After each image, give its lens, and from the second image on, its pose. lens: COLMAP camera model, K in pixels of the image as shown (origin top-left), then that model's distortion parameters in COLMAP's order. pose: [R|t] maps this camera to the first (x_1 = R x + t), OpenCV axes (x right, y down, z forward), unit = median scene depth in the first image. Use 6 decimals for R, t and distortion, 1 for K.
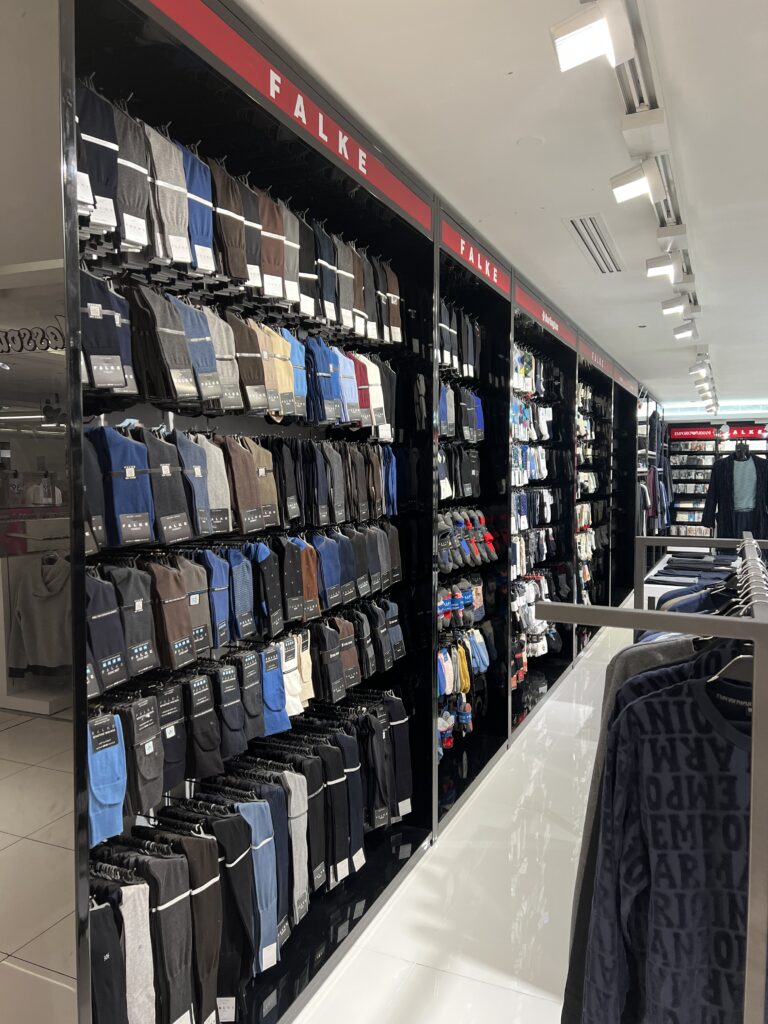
lens RADIAL K [[761.5, 0, 384.4], [0, 761.5, 510.2], [0, 0, 1]] dist [0.025494, -0.032271]
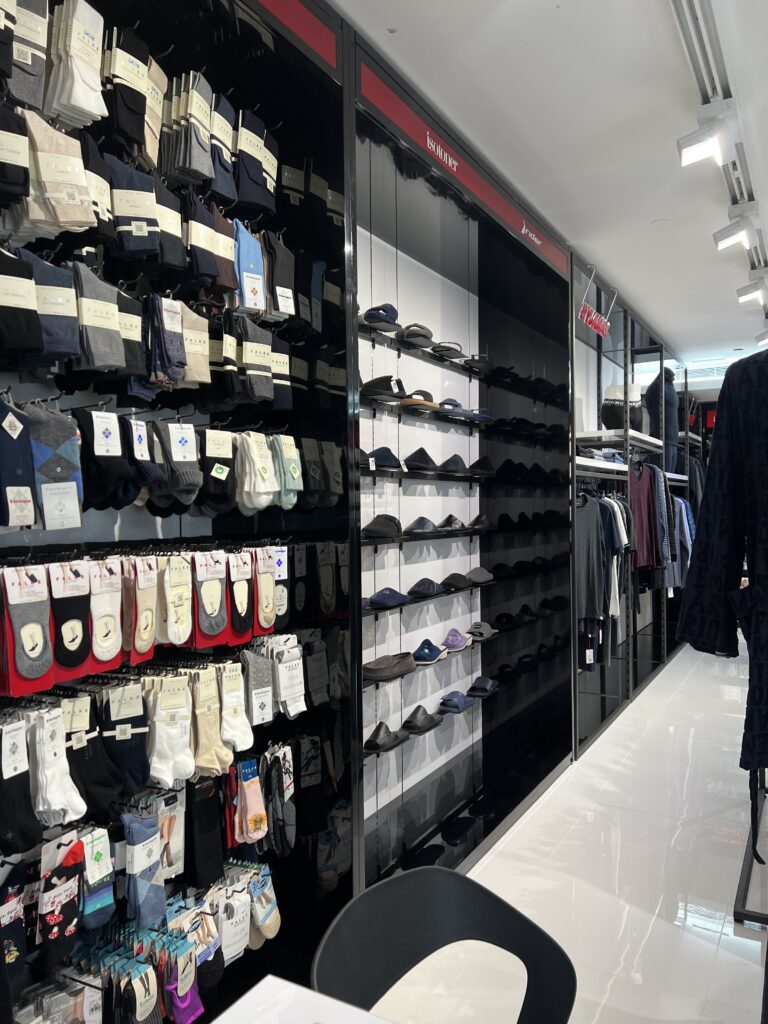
lens RADIAL K [[761.5, 0, 390.6], [0, 761.5, 507.8], [0, 0, 1]] dist [0.025494, -0.032271]
pose [[0.995579, 0.028213, -0.089591, 0.845107], [-0.031218, 0.998990, -0.032315, -0.036415], [0.088589, 0.034969, 0.995454, 1.830067]]
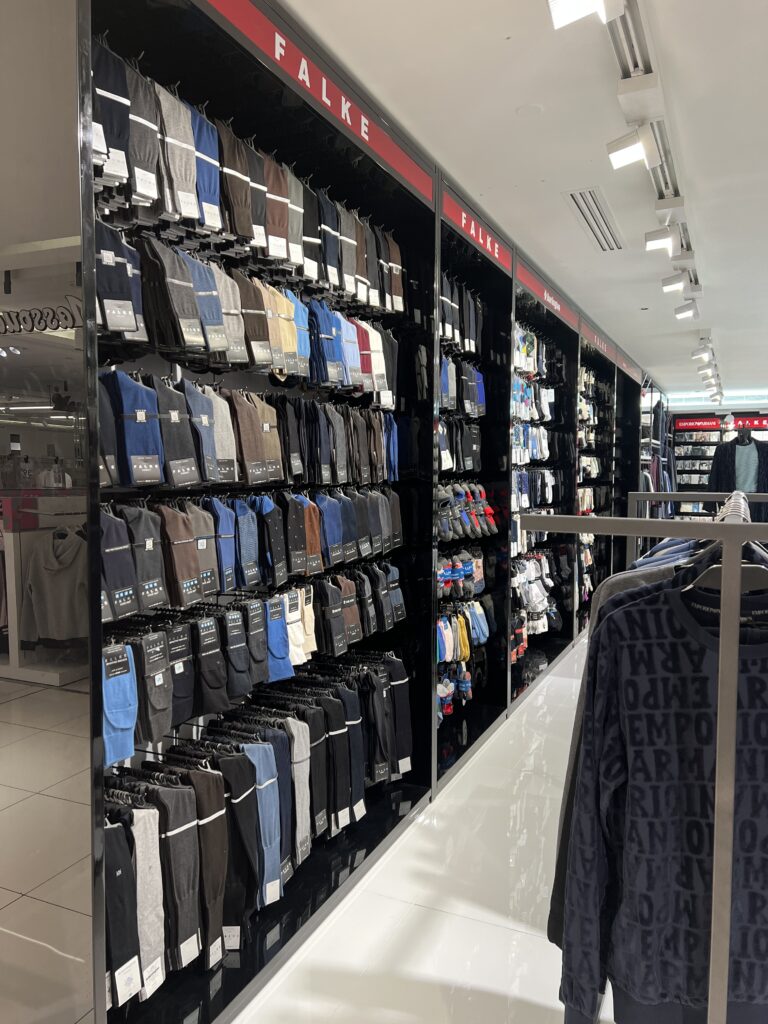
lens RADIAL K [[761.5, 0, 380.0], [0, 761.5, 517.8], [0, 0, 1]] dist [0.025494, -0.032271]
pose [[0.999902, 0.003935, -0.013425, 0.007224], [-0.003784, 0.999930, 0.011247, 0.053240], [0.013468, -0.011195, 0.999847, -0.032781]]
